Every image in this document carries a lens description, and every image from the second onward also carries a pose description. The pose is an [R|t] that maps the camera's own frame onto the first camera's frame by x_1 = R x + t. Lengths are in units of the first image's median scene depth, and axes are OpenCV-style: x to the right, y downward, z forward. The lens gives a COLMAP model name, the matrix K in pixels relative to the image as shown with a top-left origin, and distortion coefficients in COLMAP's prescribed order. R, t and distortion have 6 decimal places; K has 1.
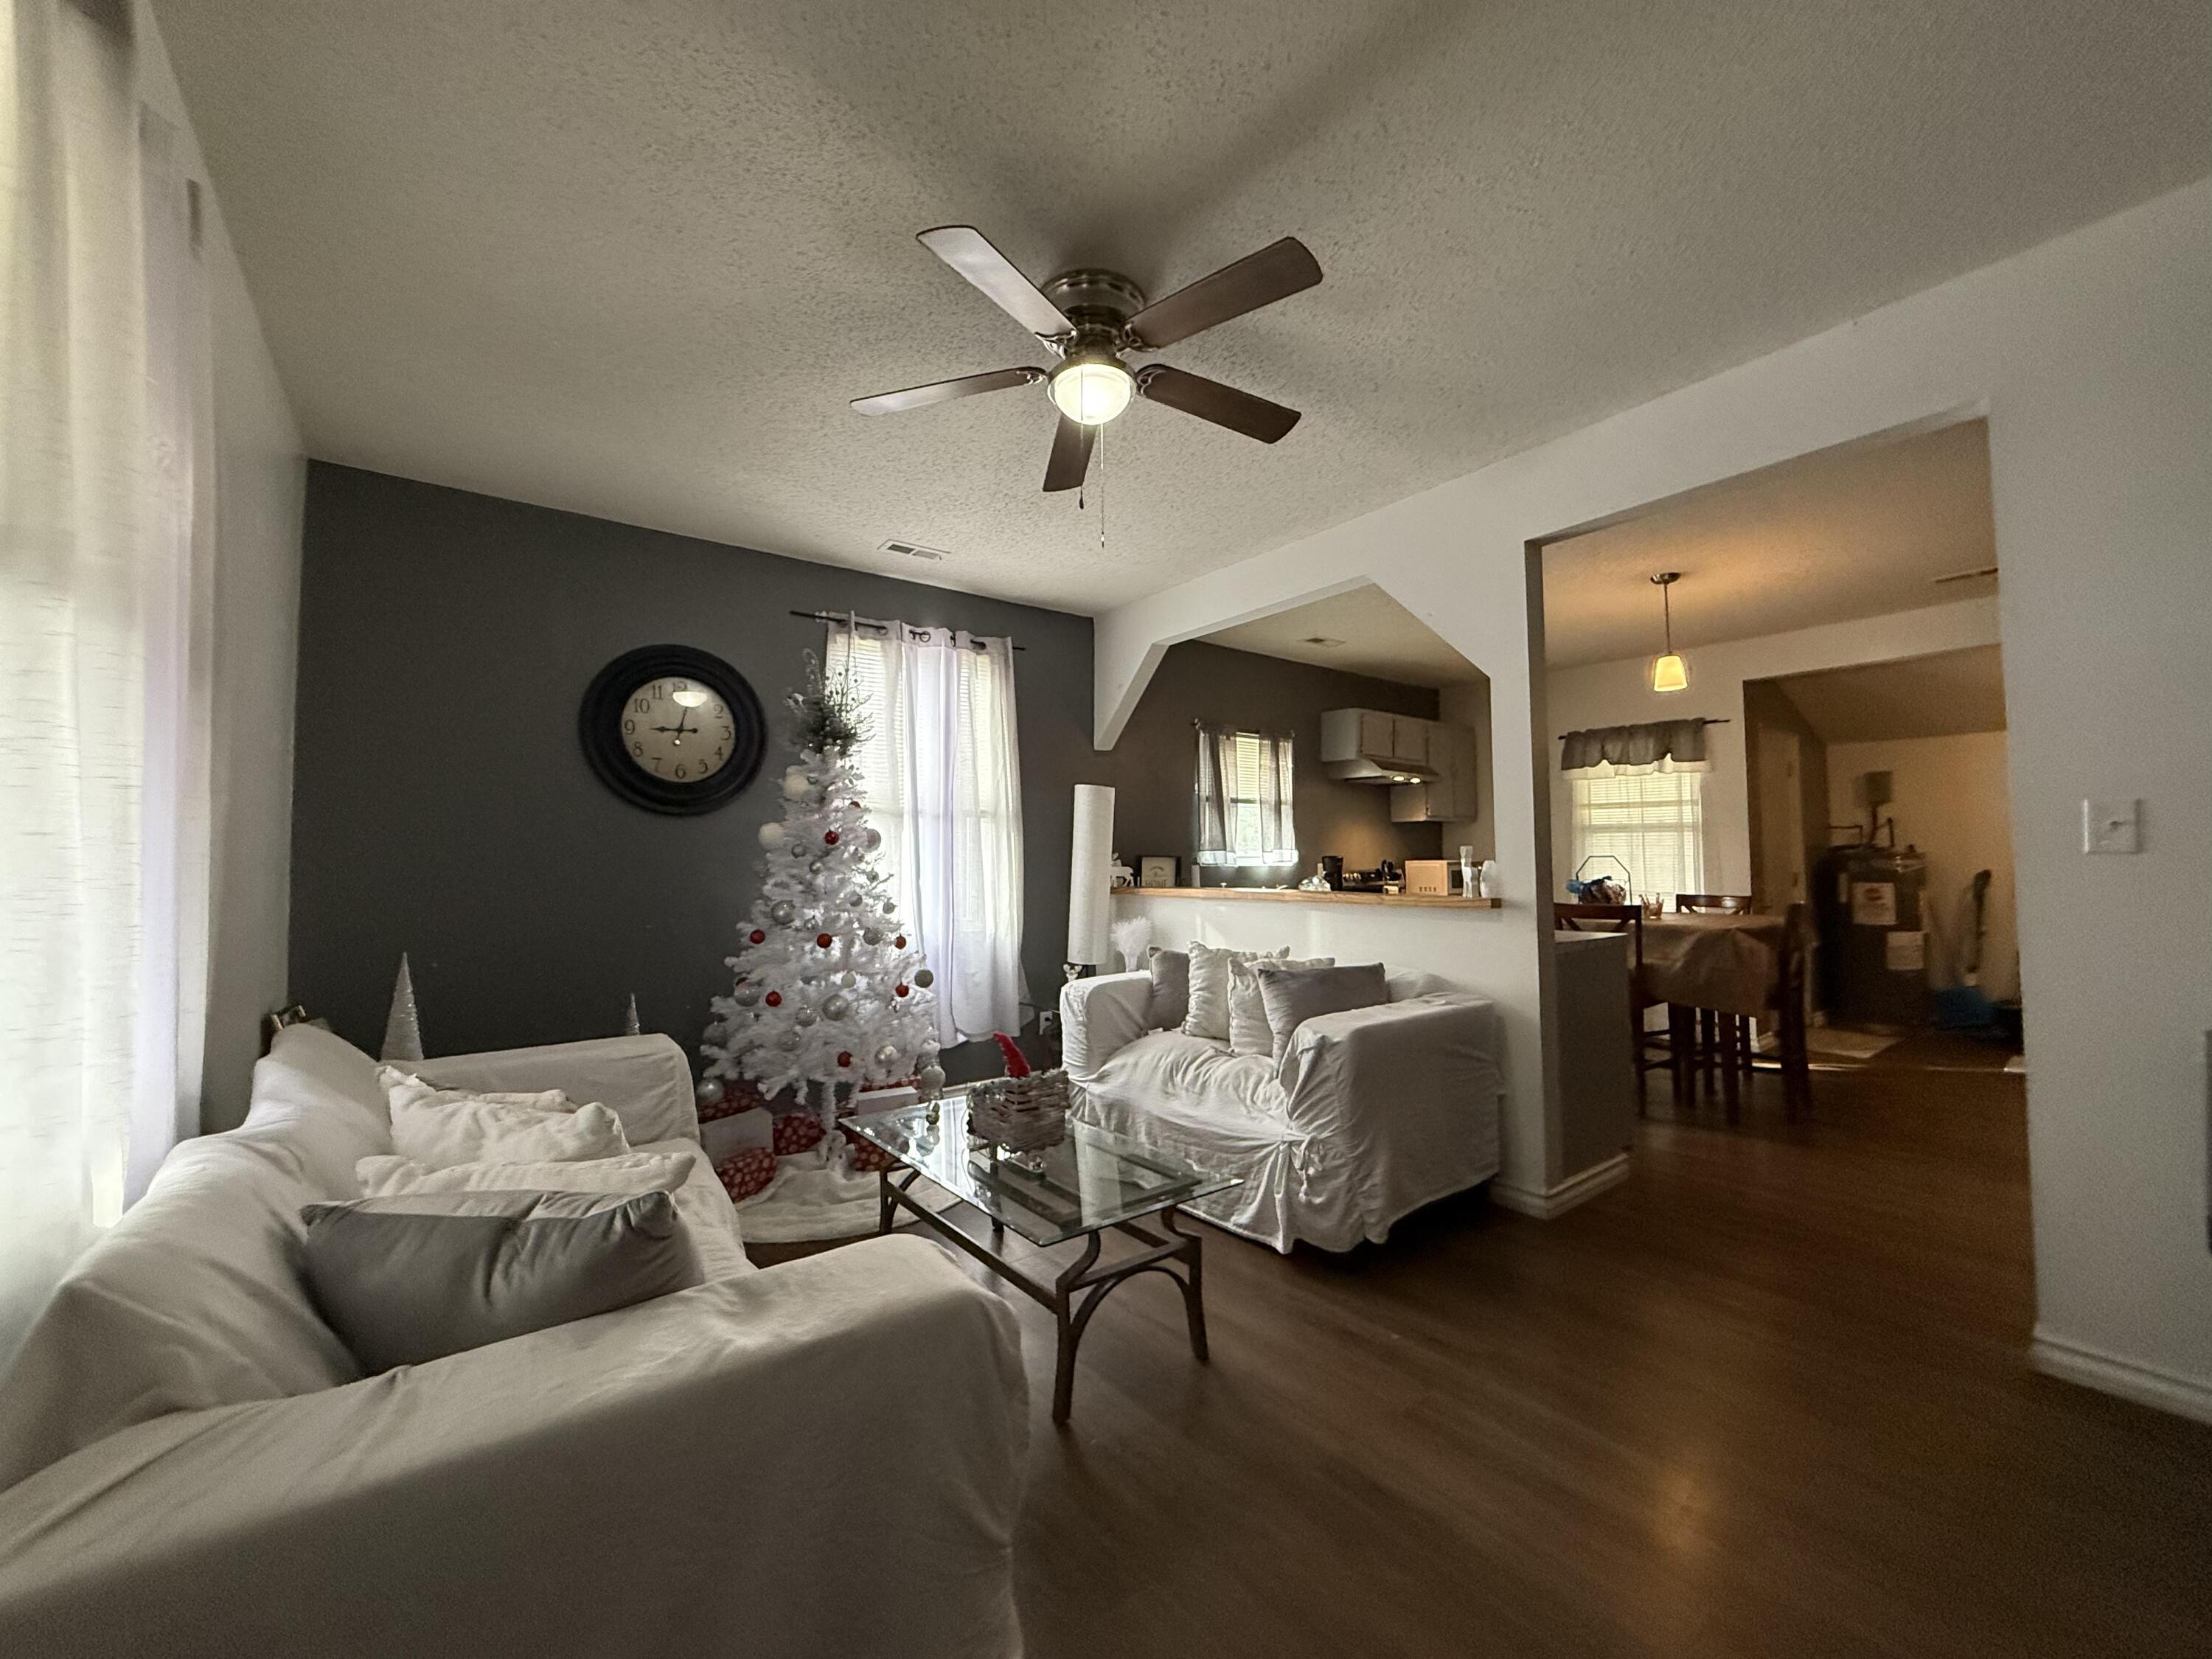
lens RADIAL K [[884.2, 0, 1095.3], [0, 884.2, 836.4], [0, 0, 1]] dist [0.006480, 0.001174]
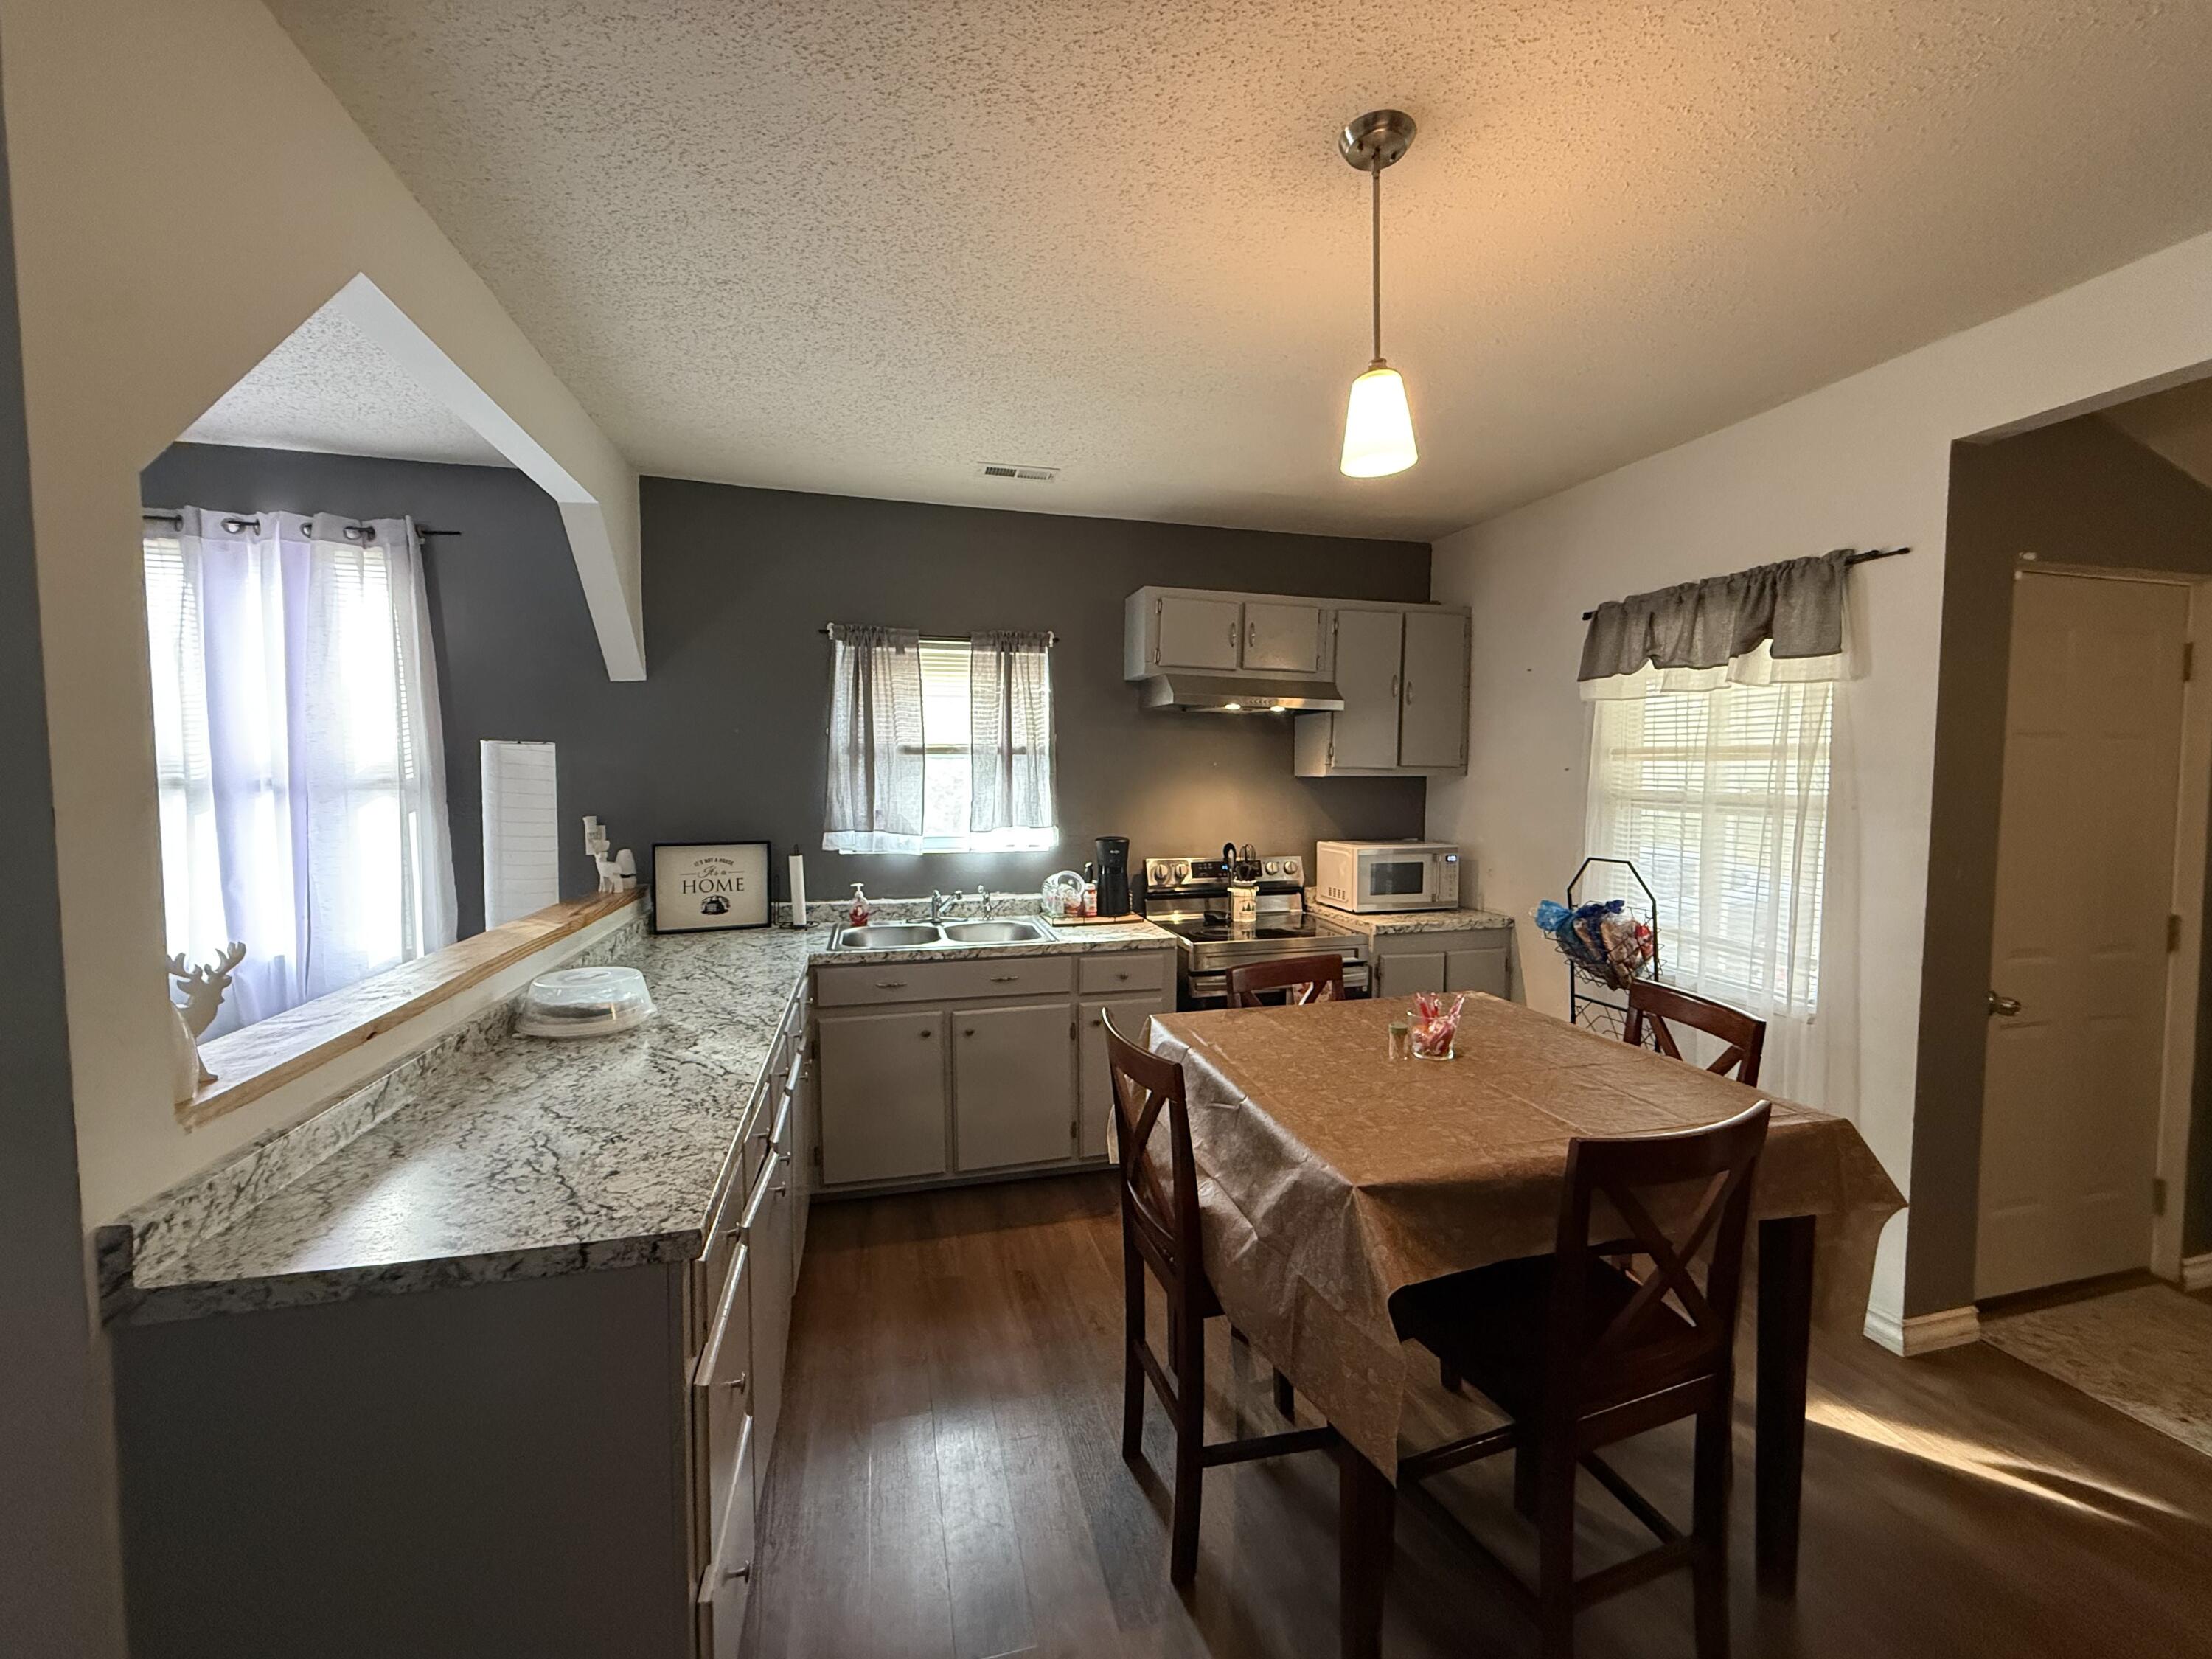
lens RADIAL K [[884.2, 0, 1109.9], [0, 884.2, 824.1], [0, 0, 1]] dist [0.006480, 0.001174]
pose [[0.920398, 0.030208, -0.389815, 0.520299], [0.003345, 0.996366, 0.085110, -0.040295], [0.390970, -0.079639, 0.916952, 0.459279]]
